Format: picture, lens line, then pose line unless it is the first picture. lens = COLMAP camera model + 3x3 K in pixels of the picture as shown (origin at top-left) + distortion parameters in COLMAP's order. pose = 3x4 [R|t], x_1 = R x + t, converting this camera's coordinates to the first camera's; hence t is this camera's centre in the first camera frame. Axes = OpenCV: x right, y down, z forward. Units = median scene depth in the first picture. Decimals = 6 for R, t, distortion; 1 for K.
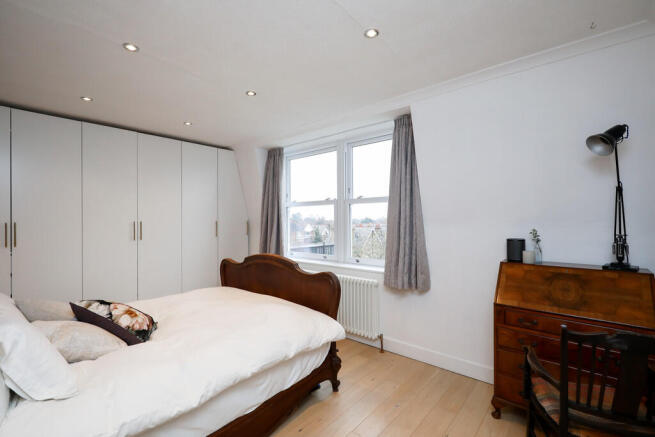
lens RADIAL K [[299.9, 0, 328.9], [0, 299.9, 218.3], [0, 0, 1]] dist [0.003475, -0.000479]
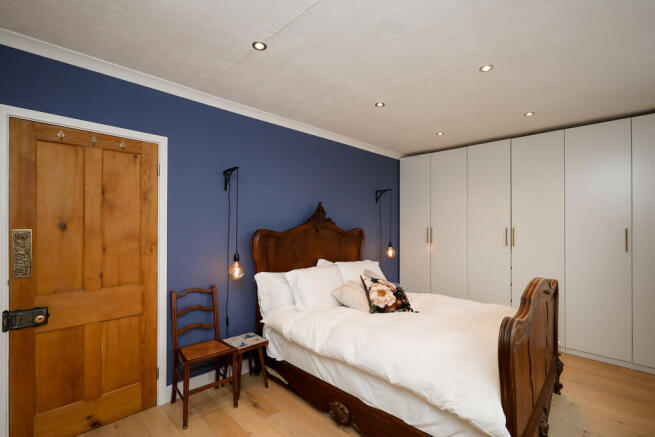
lens RADIAL K [[299.9, 0, 329.0], [0, 299.9, 224.0], [0, 0, 1]] dist [0.003475, -0.000479]
pose [[-0.098935, -0.005191, -0.995080, 0.721190], [0.008556, 0.999945, -0.006067, 0.001149], [0.995057, -0.009114, -0.098886, 0.851045]]
